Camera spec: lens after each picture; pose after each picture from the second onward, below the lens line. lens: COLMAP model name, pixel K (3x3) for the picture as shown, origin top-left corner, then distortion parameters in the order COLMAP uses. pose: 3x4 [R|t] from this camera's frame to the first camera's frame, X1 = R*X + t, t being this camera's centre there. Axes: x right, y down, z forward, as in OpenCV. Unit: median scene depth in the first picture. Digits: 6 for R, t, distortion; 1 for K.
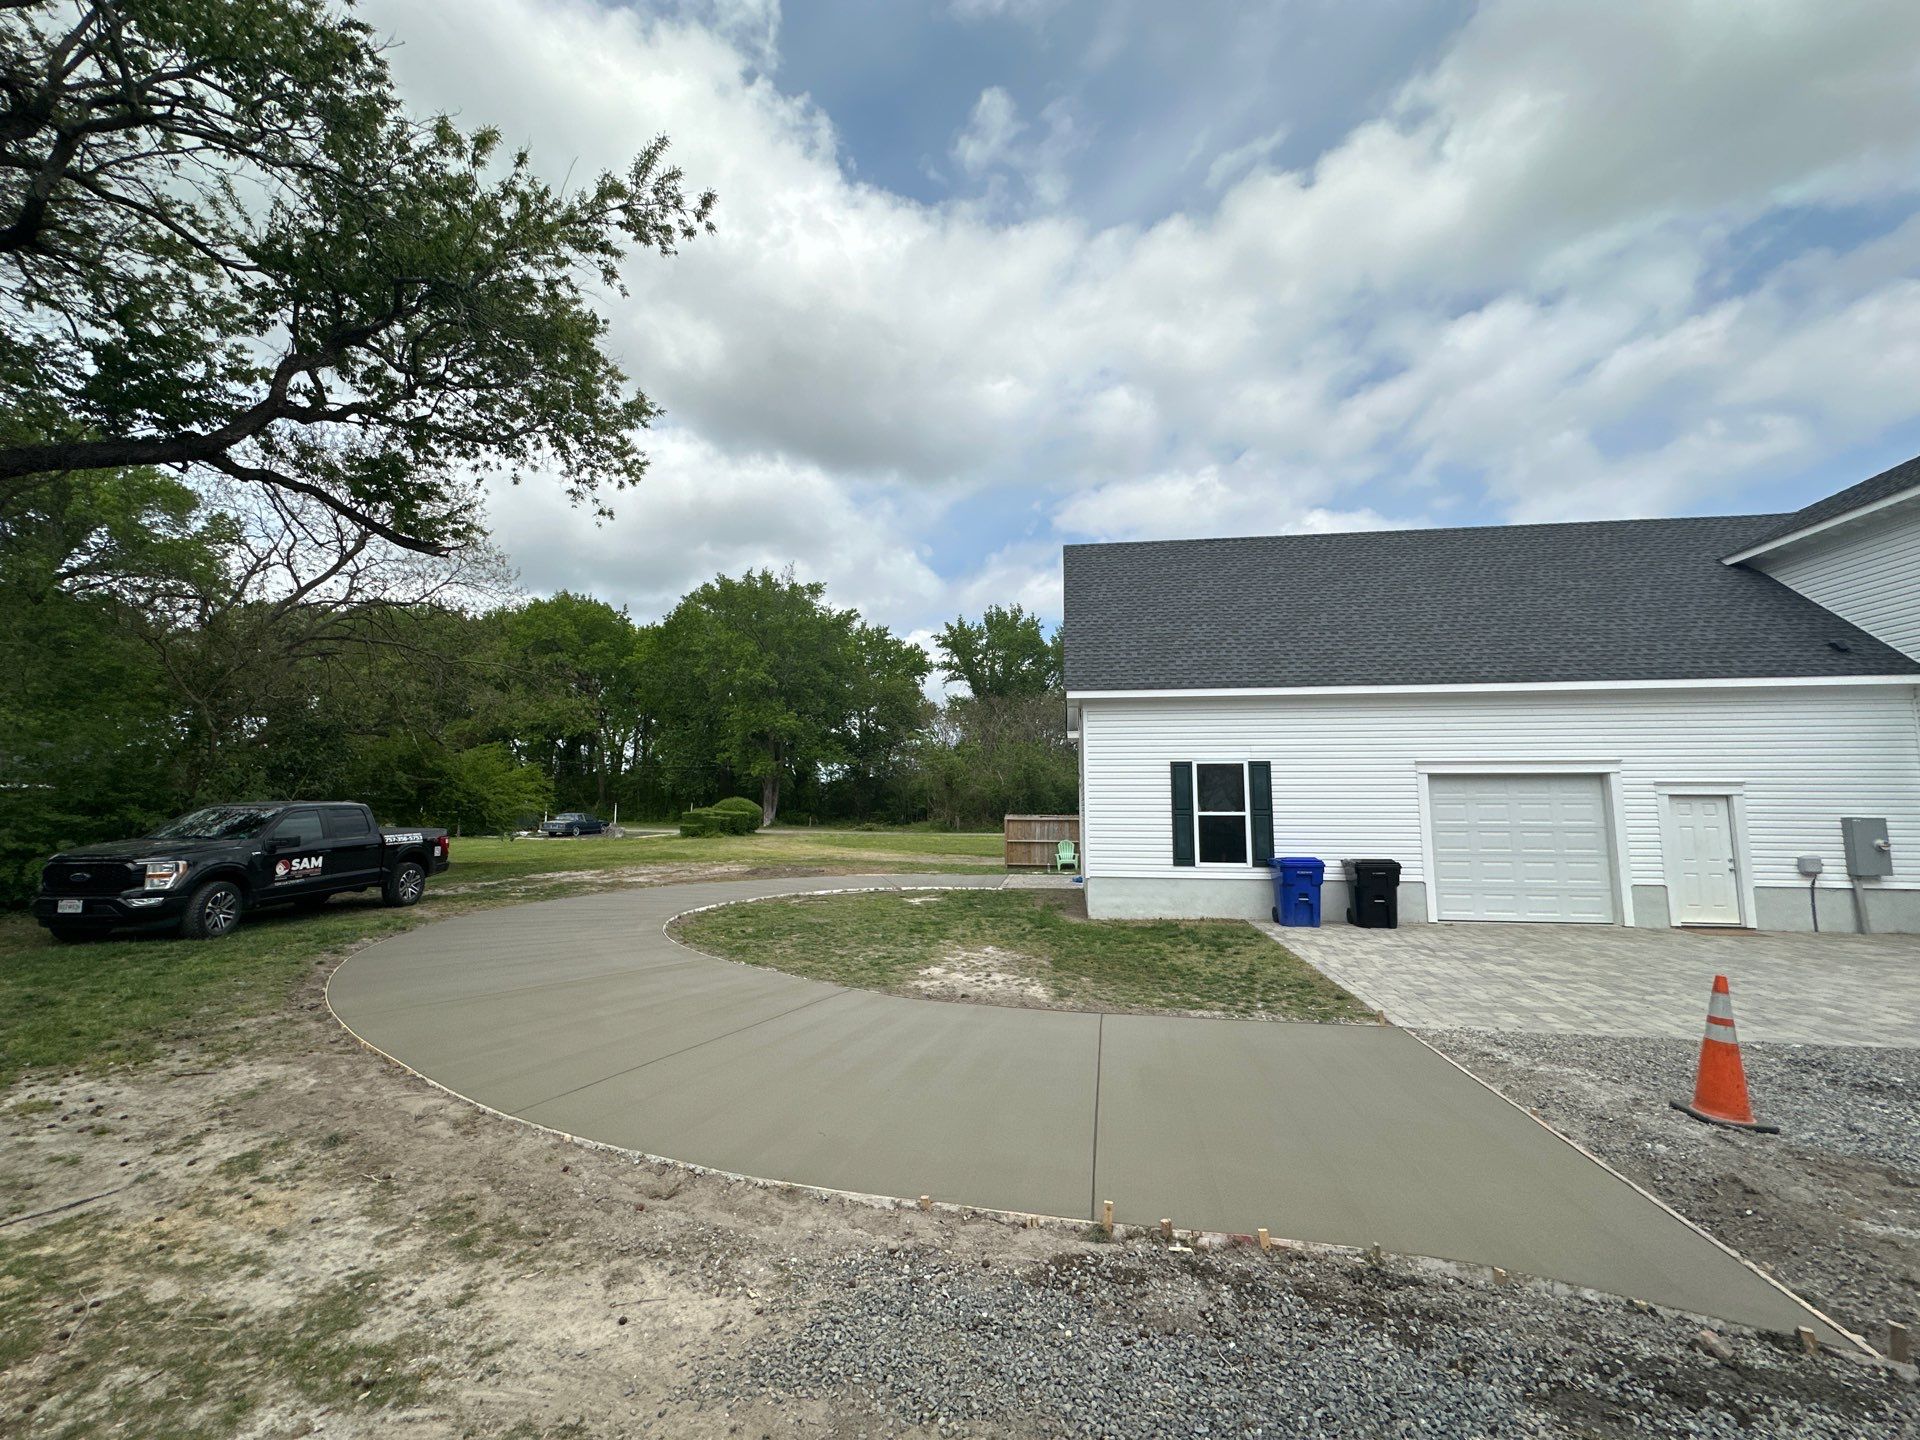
lens RADIAL K [[770.6, 0, 957.2], [0, 770.6, 718.7], [0, 0, 1]] dist [-0.000490, -0.000229]
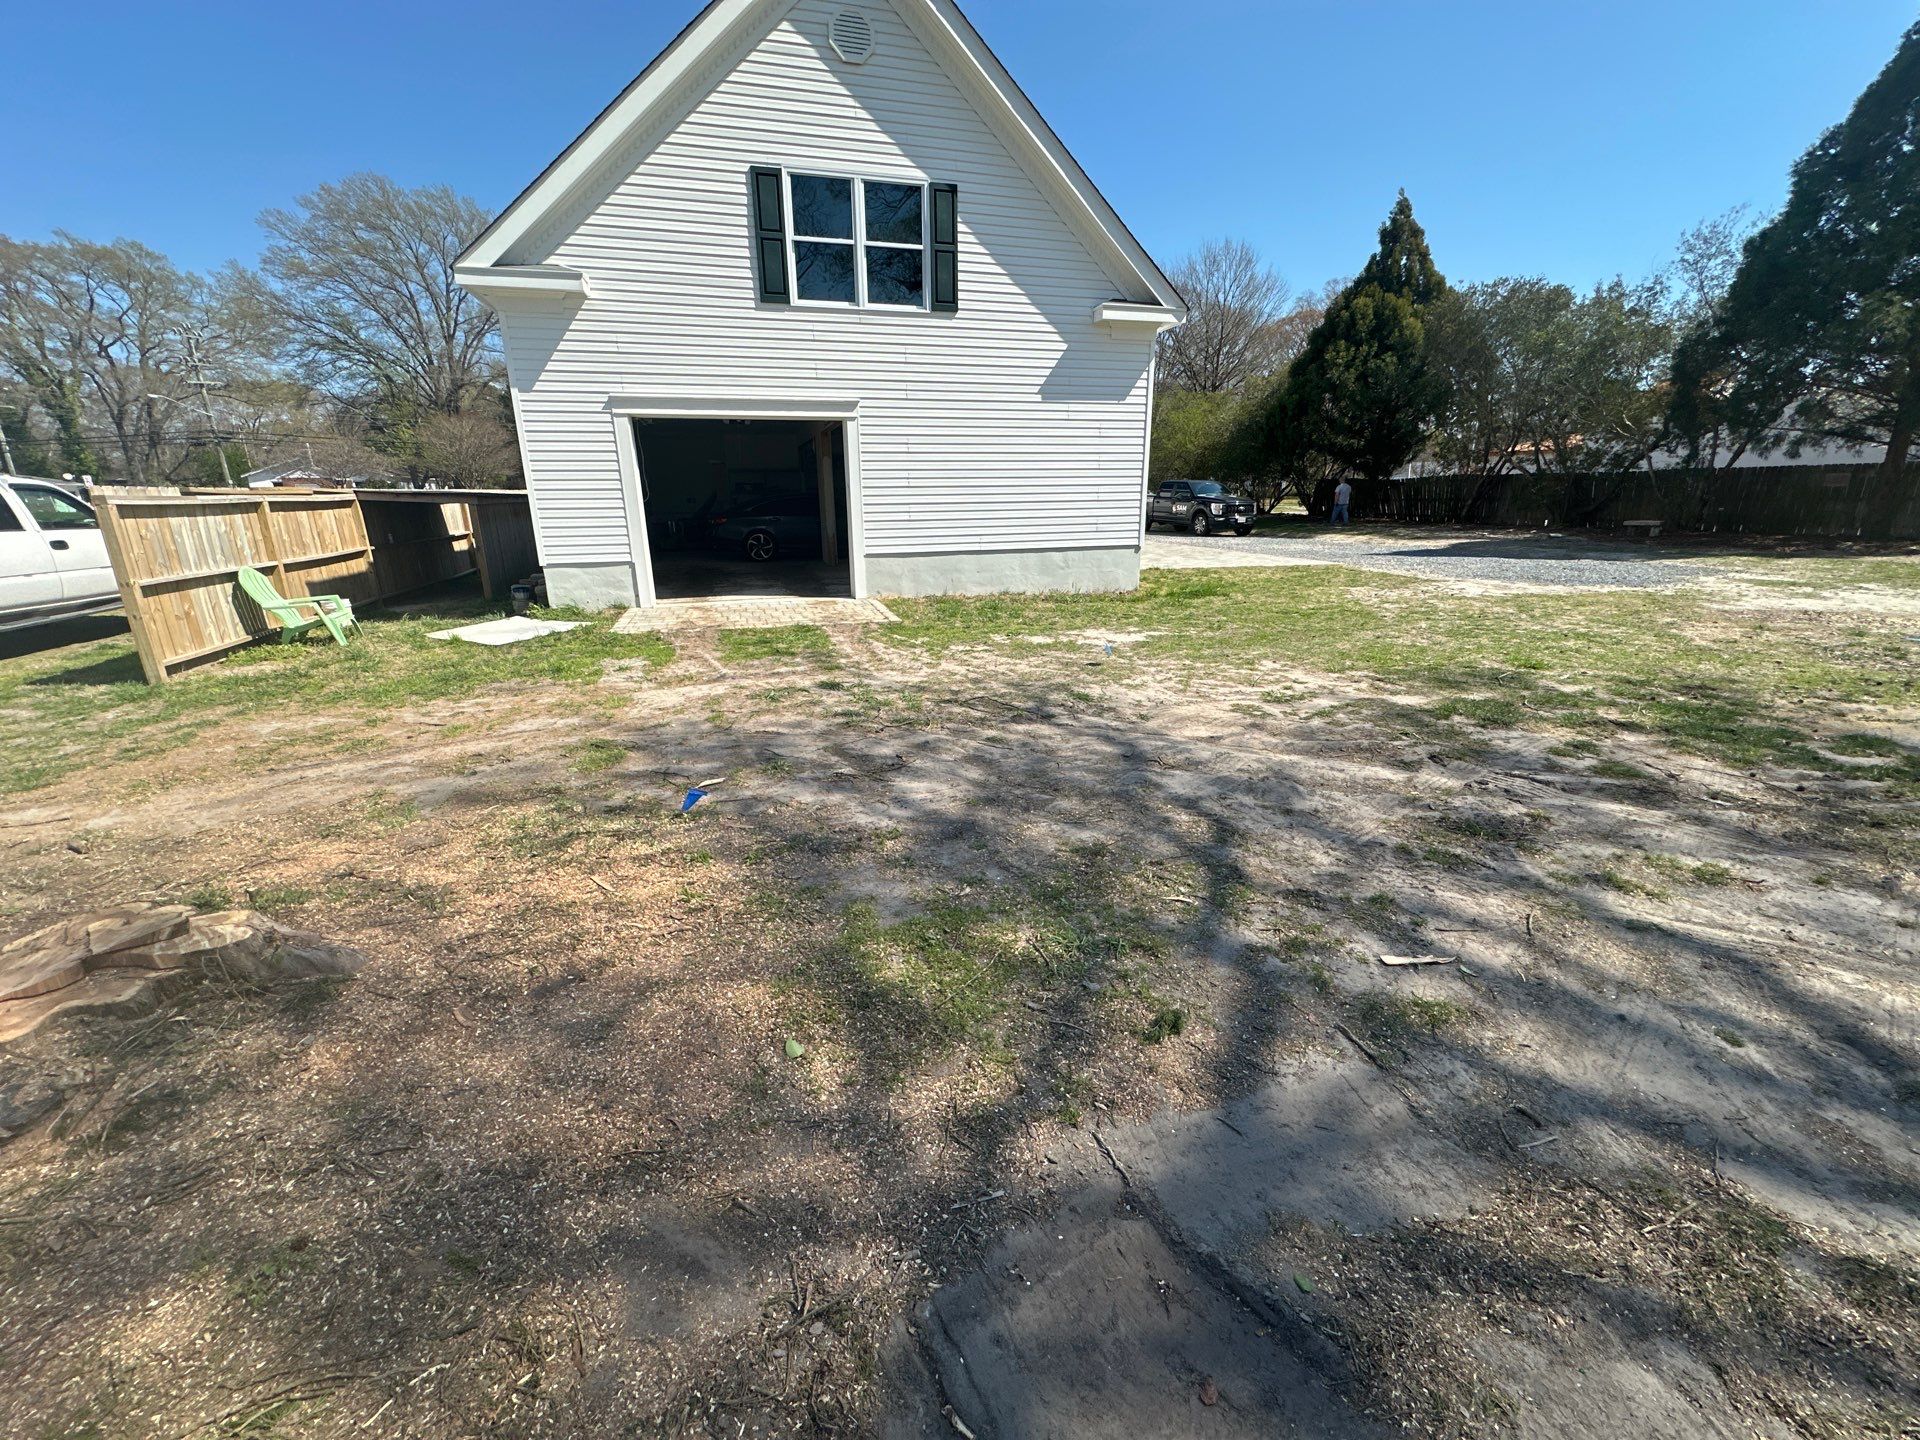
lens RADIAL K [[770.6, 0, 957.2], [0, 770.6, 718.7], [0, 0, 1]] dist [-0.000490, -0.000229]
pose [[-0.409669, -0.256410, 0.875457, -0.579826], [-0.095487, 0.966466, 0.238382, 0.206424], [-0.907223, 0.014062, -0.420415, 1.573654]]
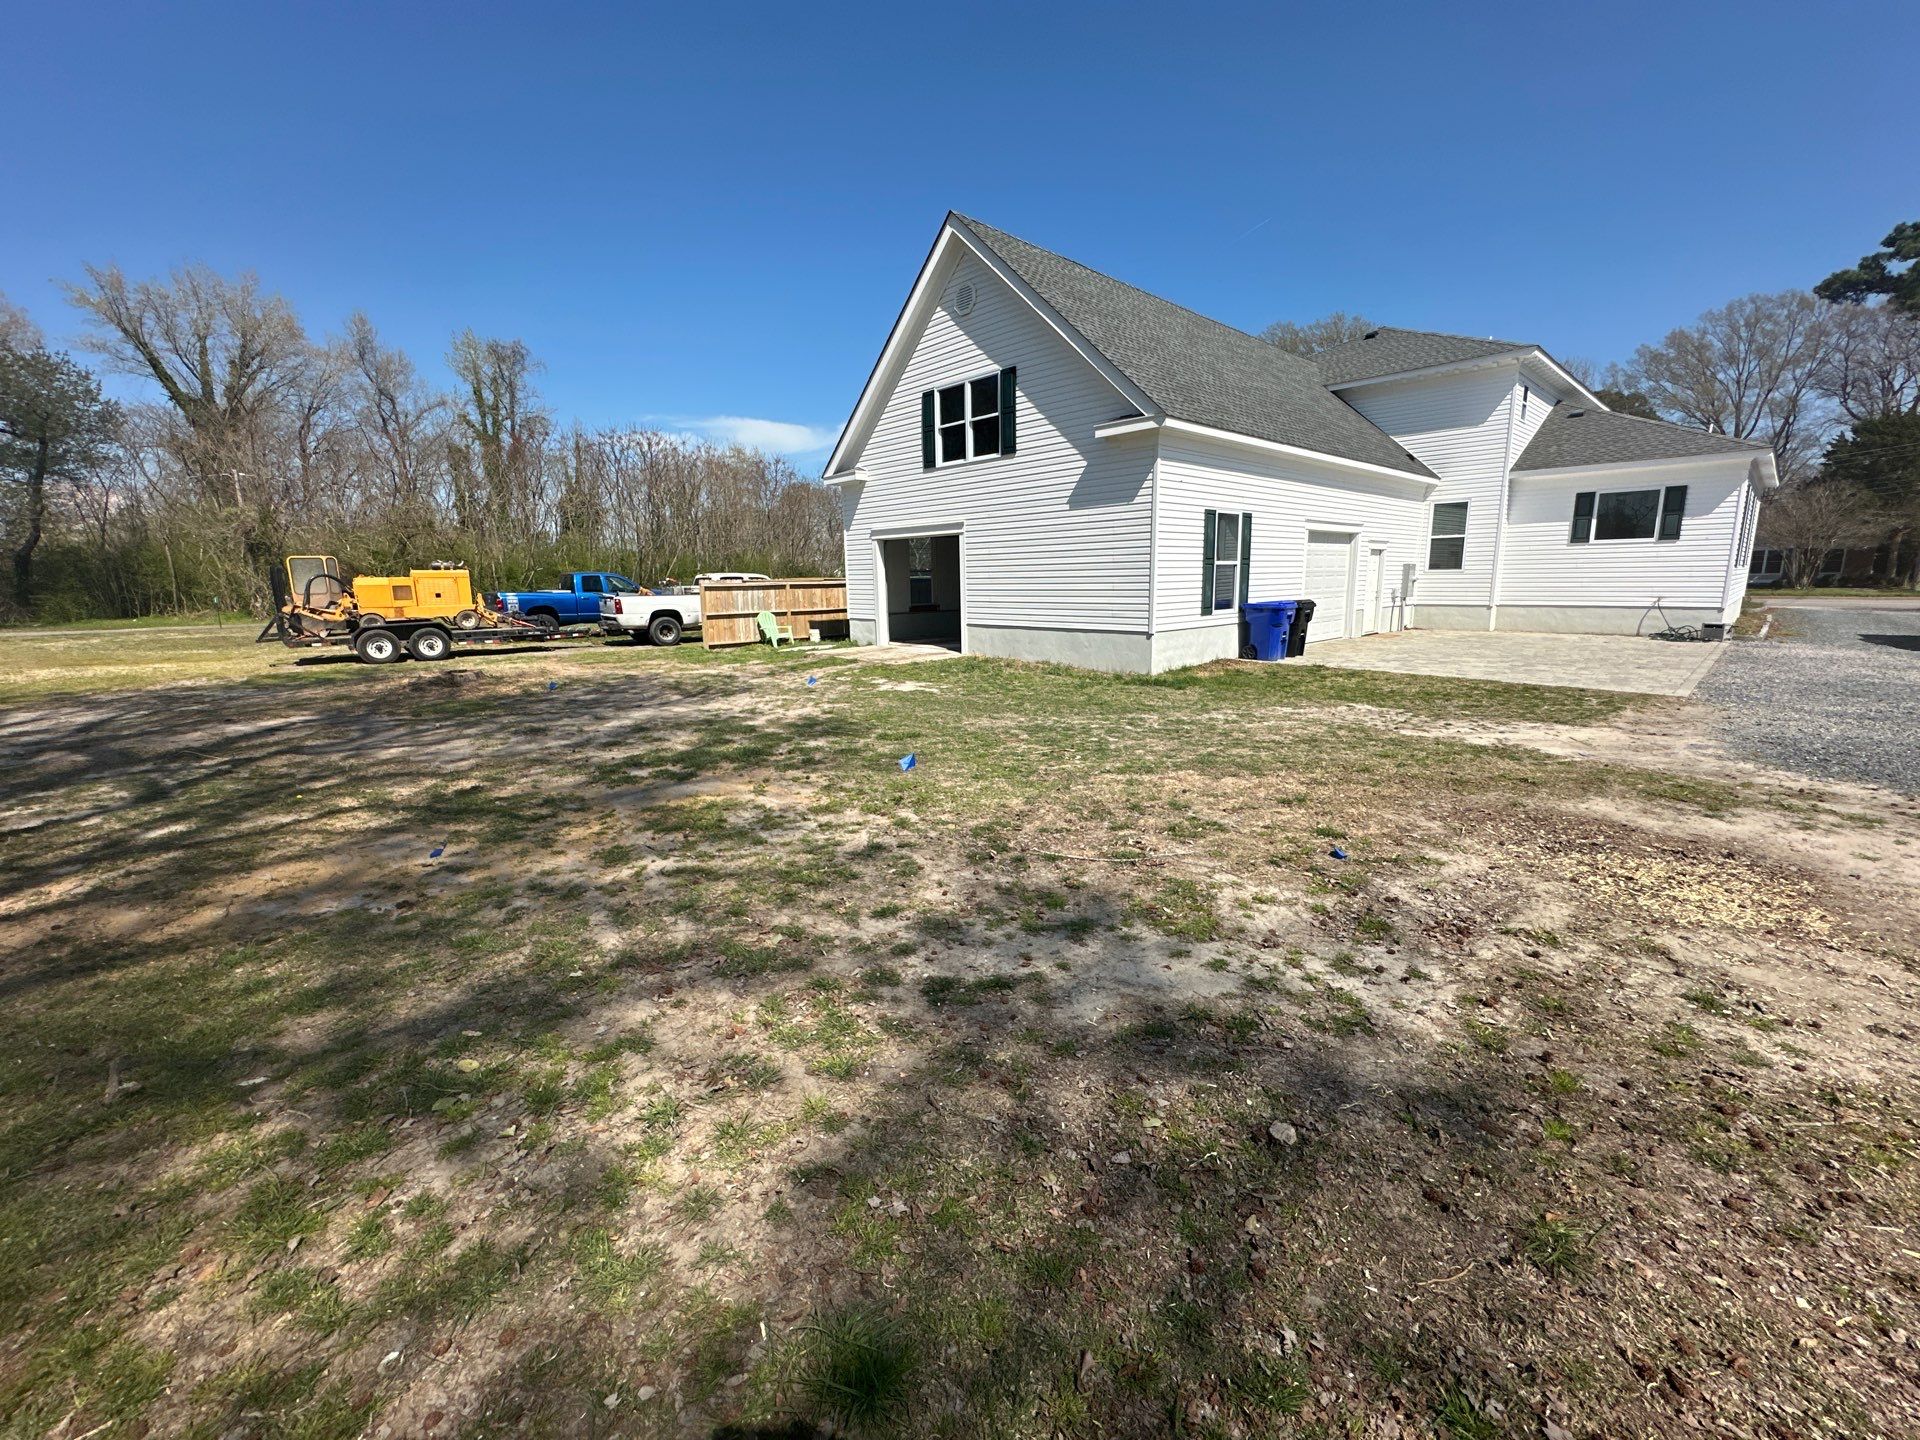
lens RADIAL K [[769.1, 0, 953.3], [0, 769.1, 719.1], [0, 0, 1]] dist [-0.006981, 0.000025]
pose [[0.624909, -0.155982, 0.764957, -0.708554], [-0.070363, 0.964596, 0.254171, 0.087622], [-0.777520, -0.212659, 0.591809, 0.620350]]
